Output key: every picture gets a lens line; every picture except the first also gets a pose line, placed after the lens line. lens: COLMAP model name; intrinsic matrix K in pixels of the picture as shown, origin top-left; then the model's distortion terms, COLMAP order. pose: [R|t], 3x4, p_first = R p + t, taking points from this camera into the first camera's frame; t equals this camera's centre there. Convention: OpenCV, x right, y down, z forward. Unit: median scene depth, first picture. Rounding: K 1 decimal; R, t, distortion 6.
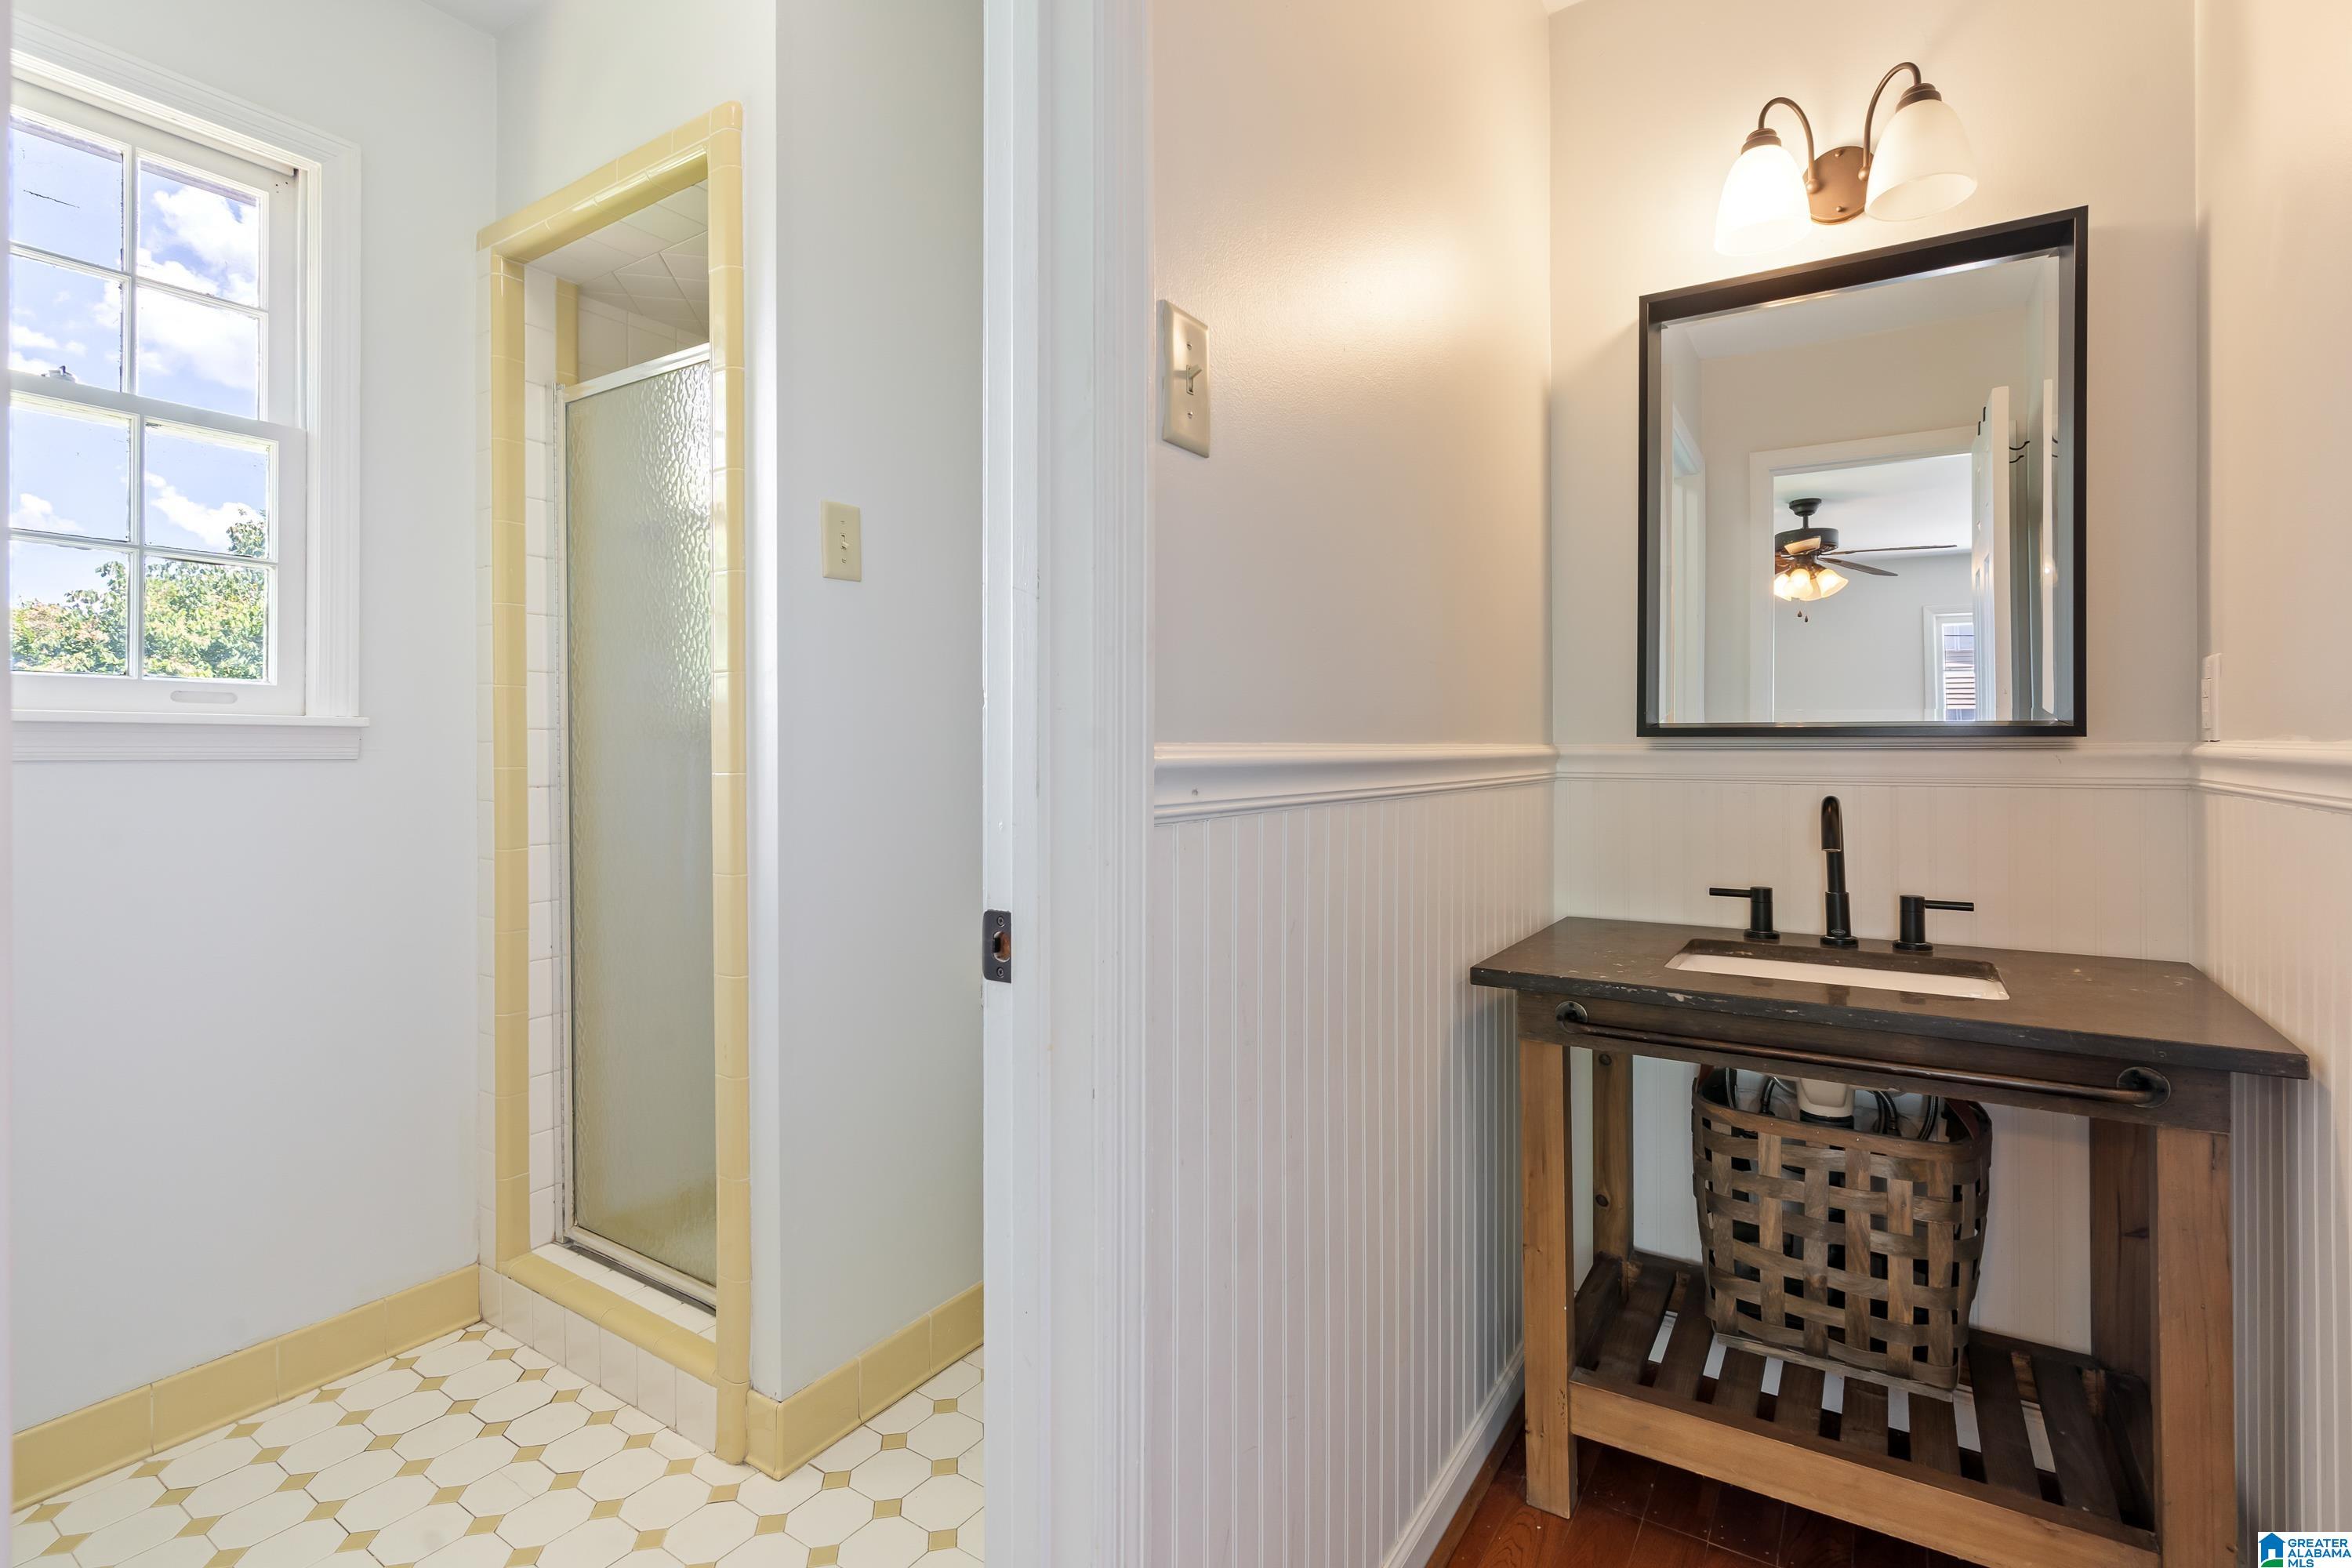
lens RADIAL K [[1071.9, 0, 1210.5], [0, 1071.9, 733.1], [0, 0, 1]] dist [-0.002931, 0.000418]
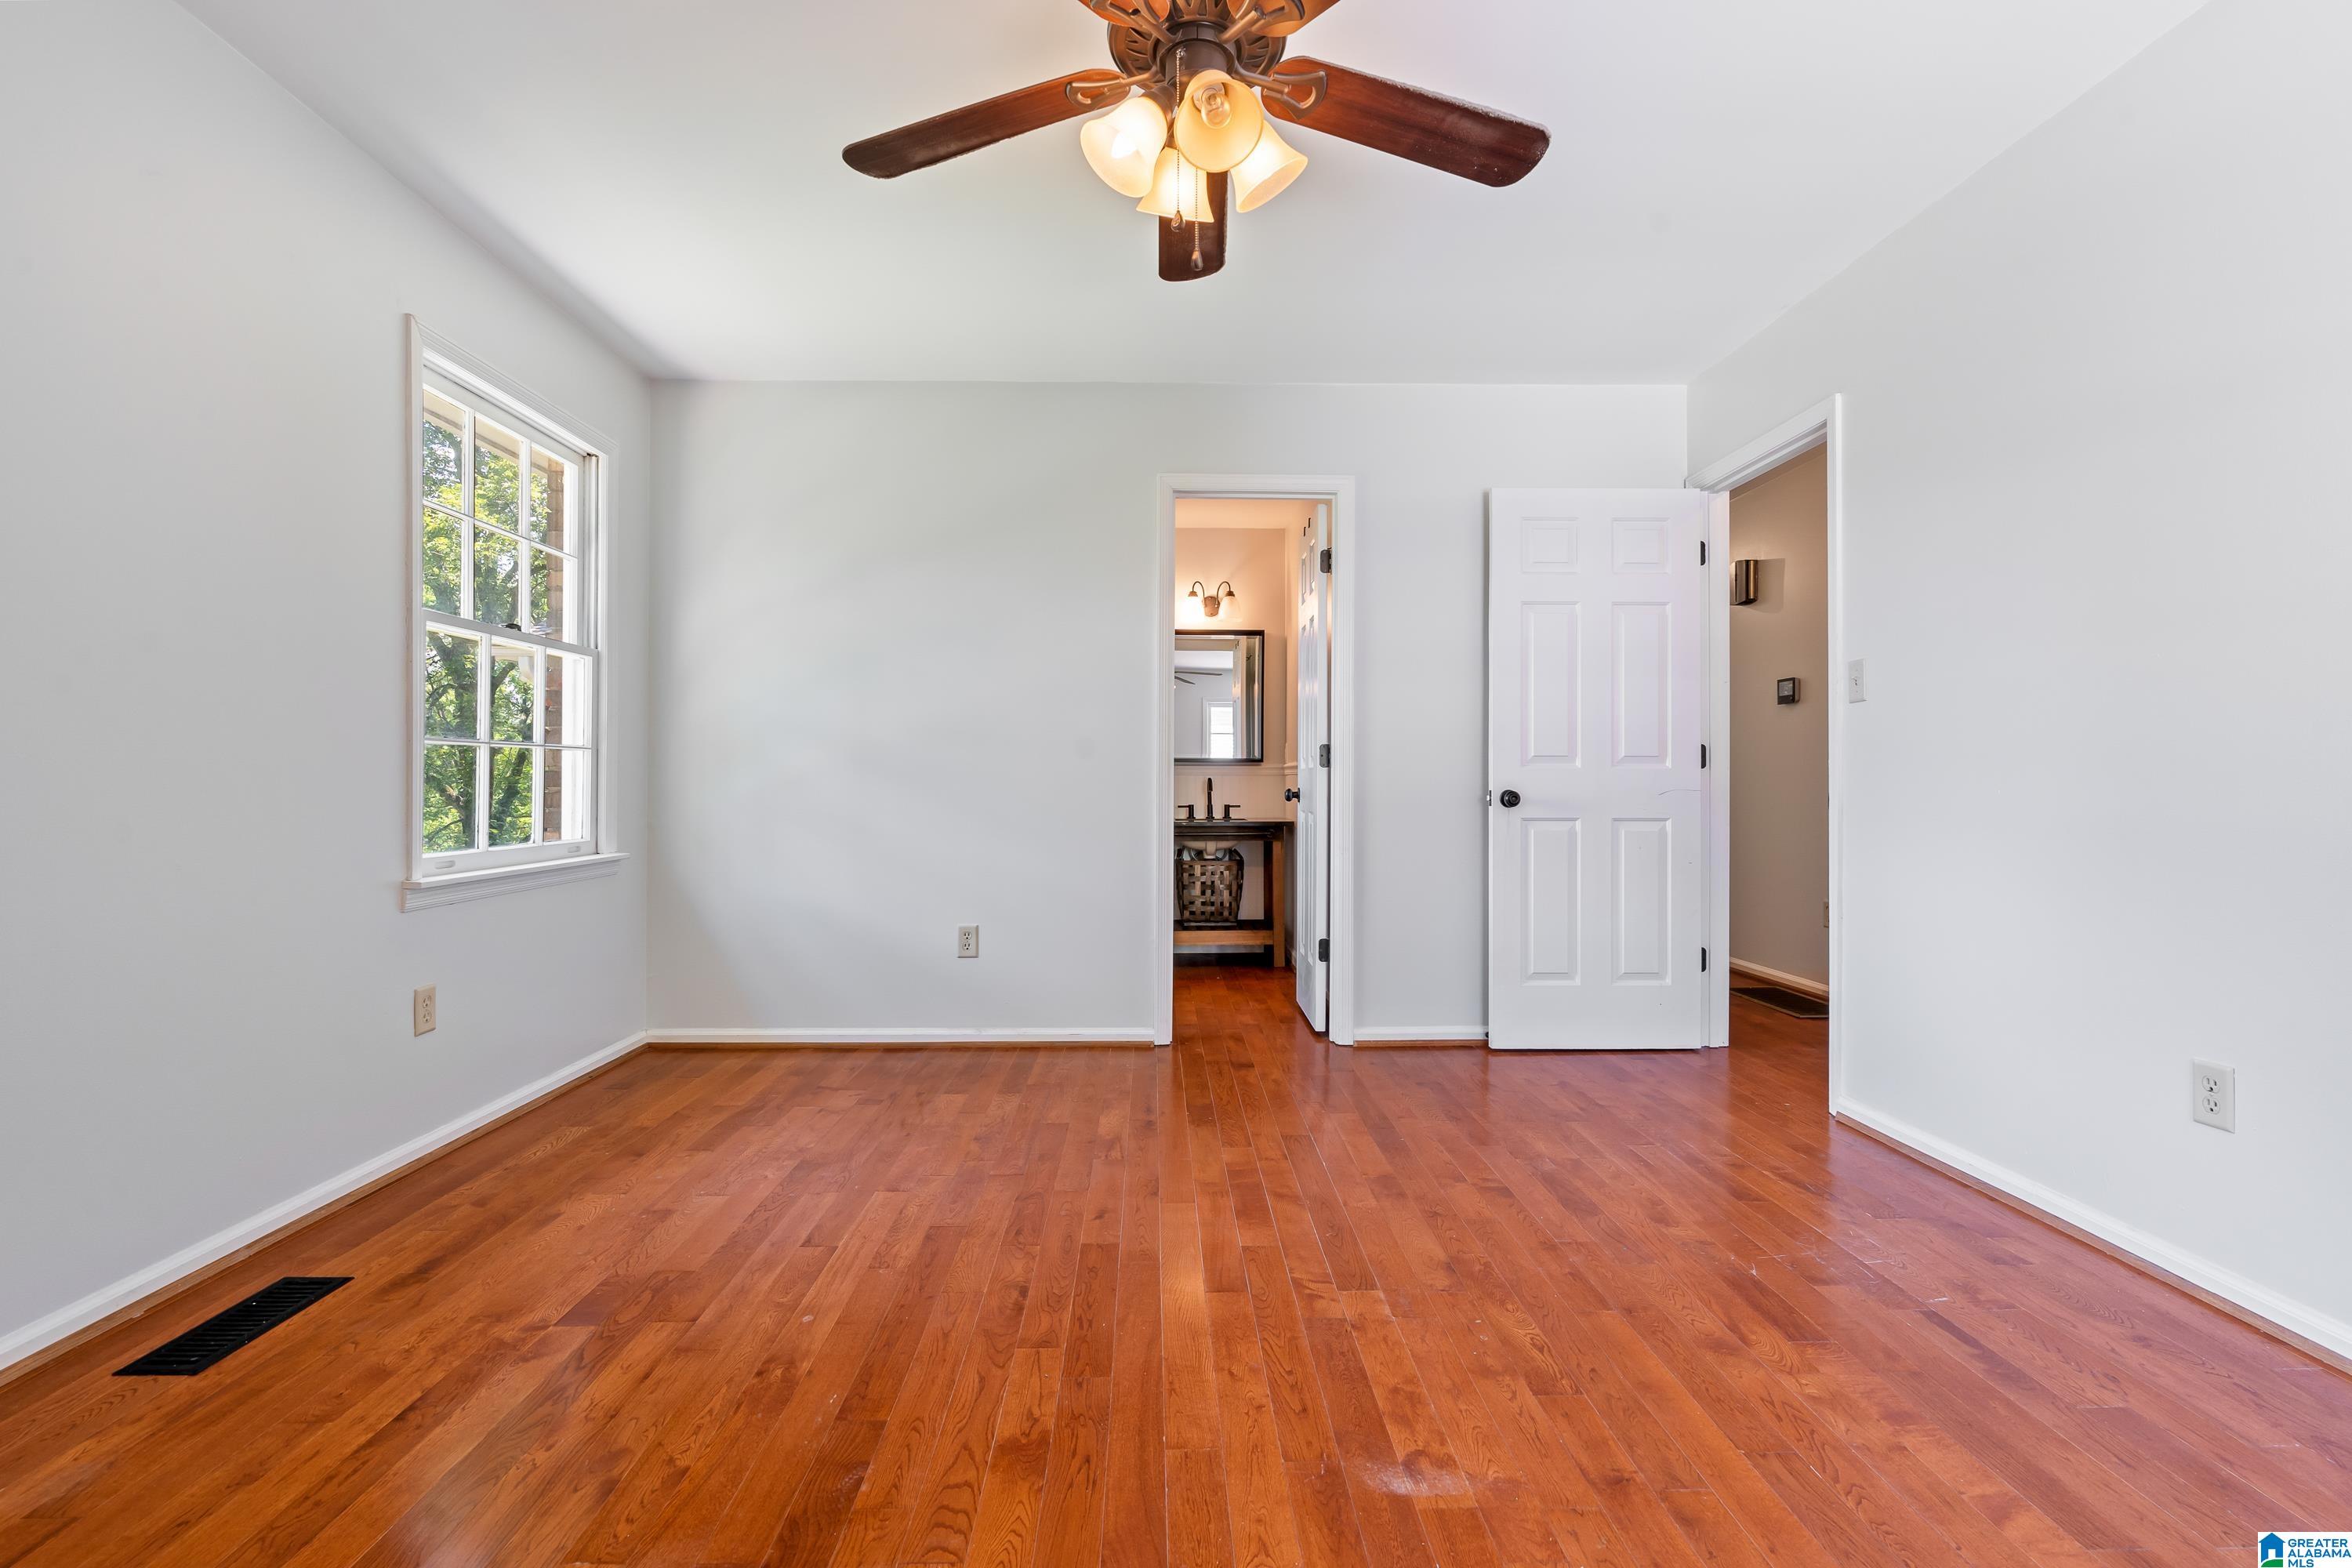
lens RADIAL K [[1071.9, 0, 1175.6], [0, 1071.9, 780.3], [0, 0, 1]] dist [-0.002931, 0.000418]
pose [[0.838920, 0.002262, 0.544250, -1.646204], [-0.005481, 0.999976, 0.004292, 0.055880], [-0.544227, -0.006584, 0.838912, -2.192648]]
